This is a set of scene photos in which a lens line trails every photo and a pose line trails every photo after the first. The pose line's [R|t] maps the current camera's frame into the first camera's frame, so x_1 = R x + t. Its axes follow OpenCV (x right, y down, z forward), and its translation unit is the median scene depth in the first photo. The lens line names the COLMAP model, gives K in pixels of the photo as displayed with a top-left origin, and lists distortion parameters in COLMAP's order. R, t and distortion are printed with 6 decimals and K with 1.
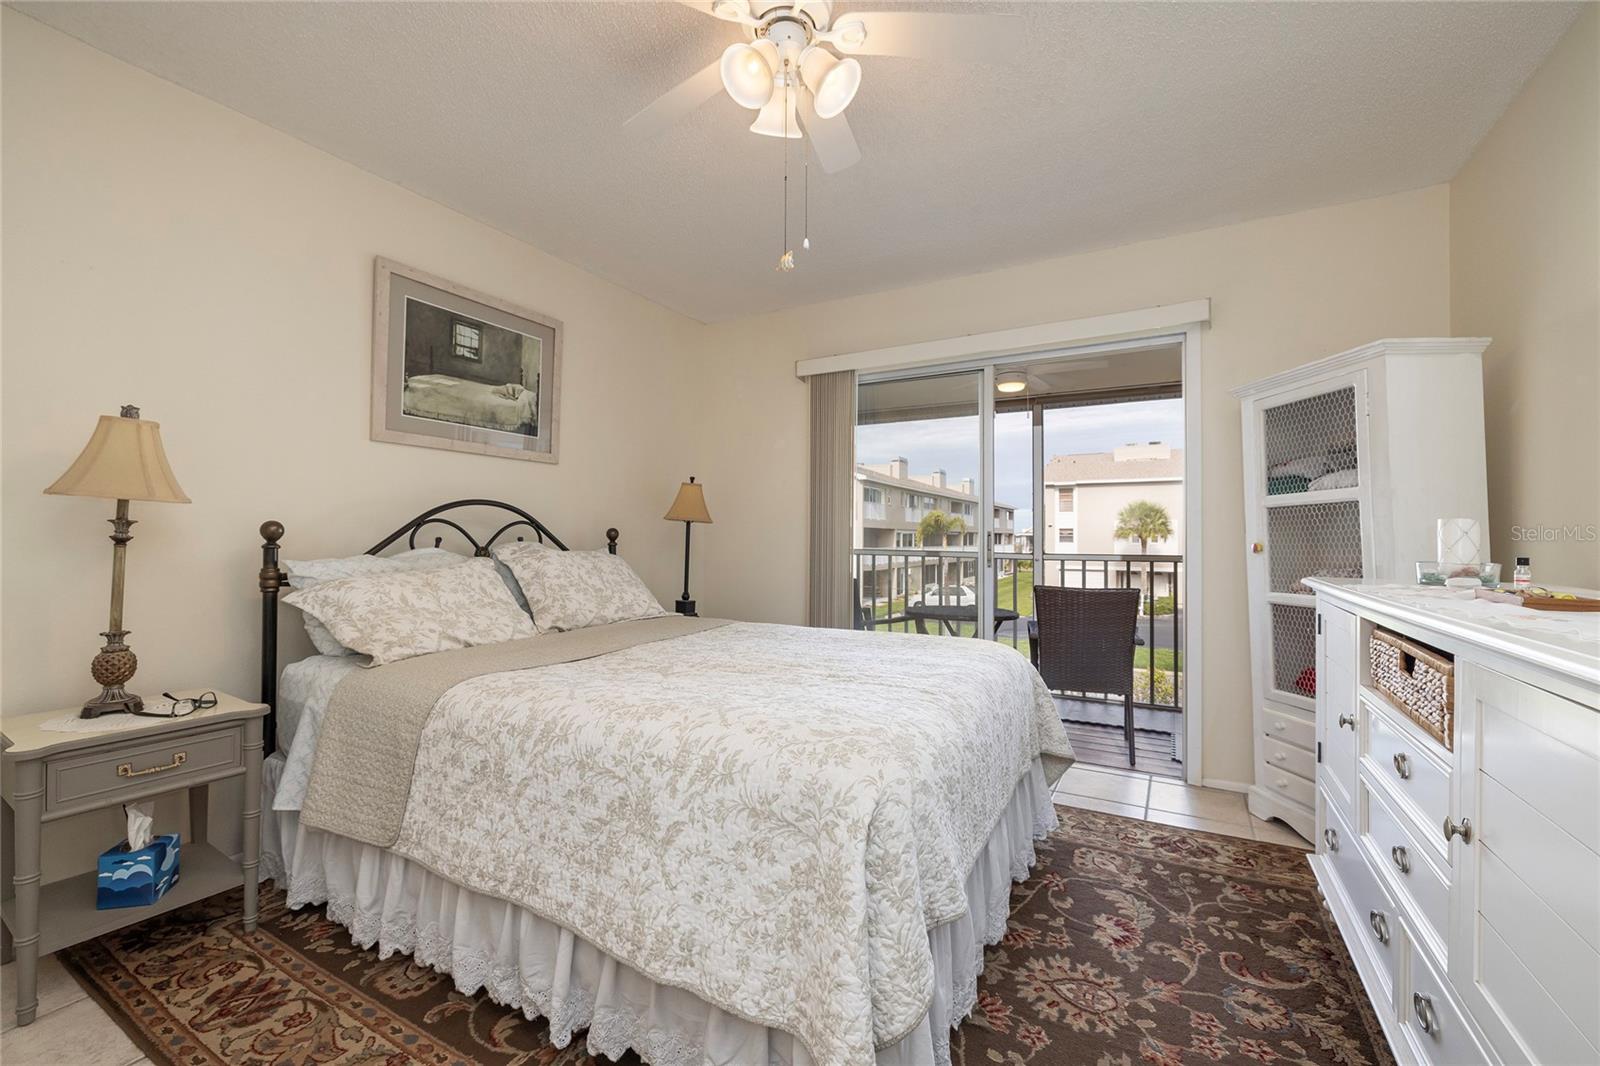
lens RADIAL K [[682.8, 0, 798.2], [0, 682.8, 530.3], [0, 0, 1]] dist [0.002519, -0.001342]
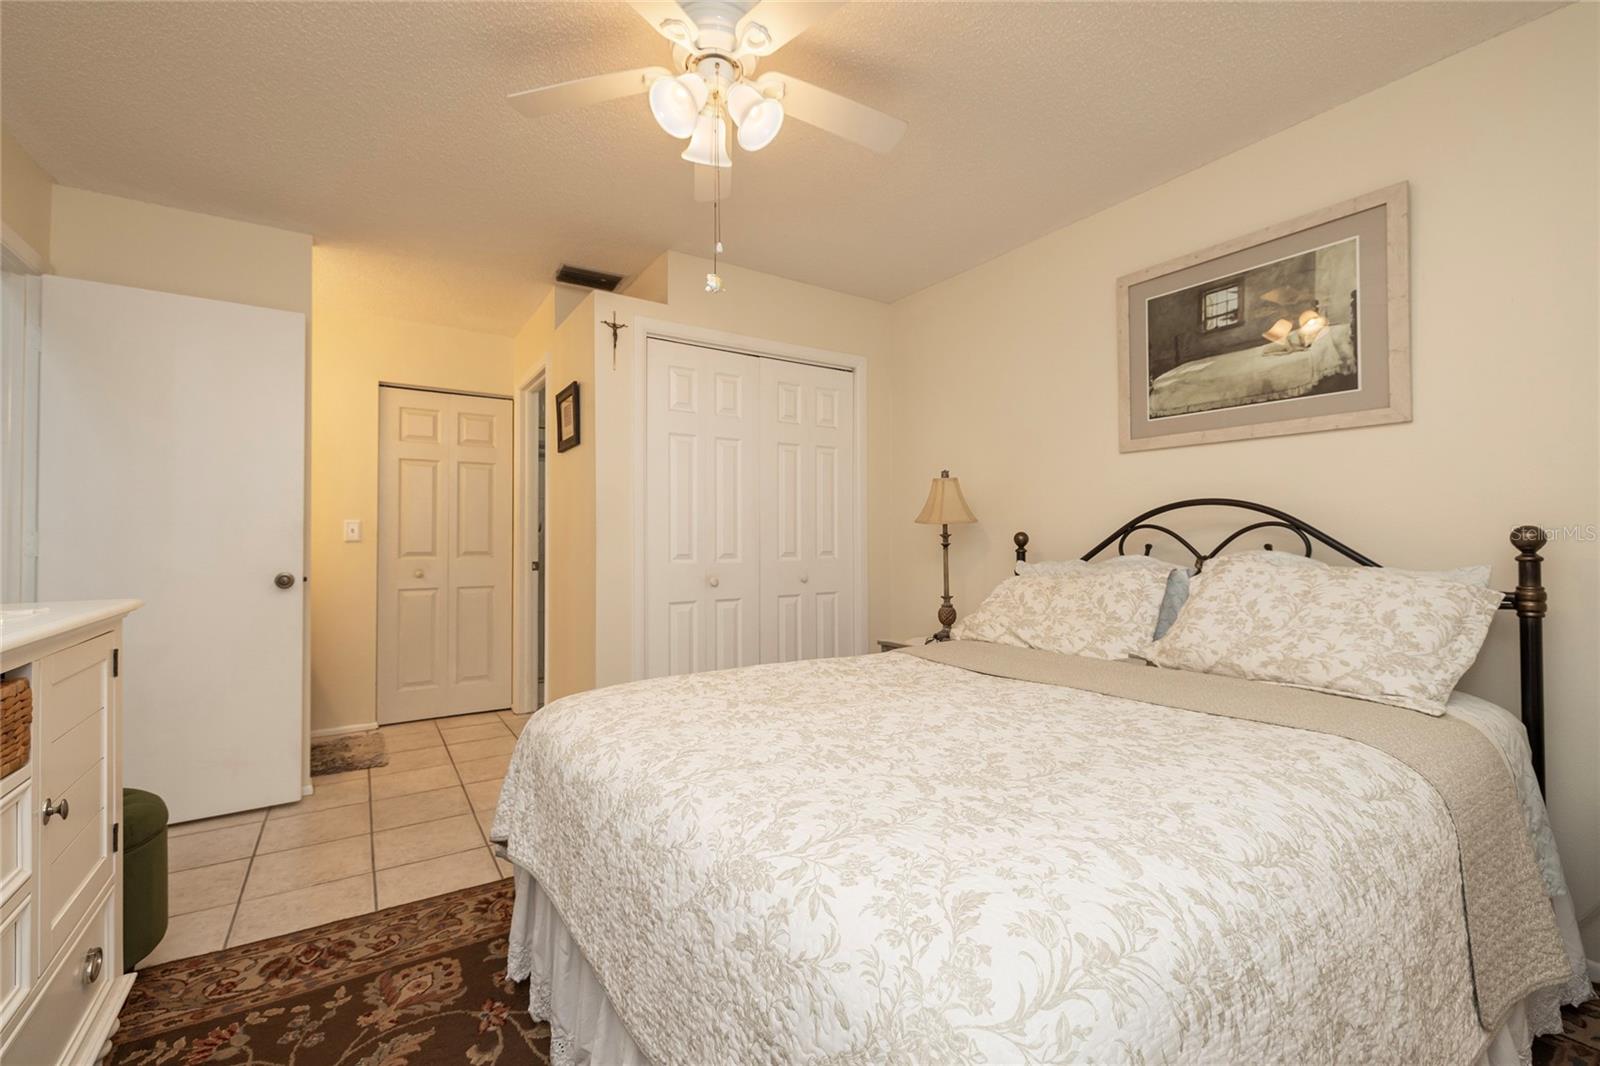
lens RADIAL K [[682.8, 0, 796.4], [0, 682.8, 534.8], [0, 0, 1]] dist [0.002519, -0.001342]
pose [[-0.466167, -0.015272, -0.884565, 0.524195], [0.005437, 0.999783, -0.020127, 0.013449], [0.884680, -0.014191, -0.465983, 1.000383]]
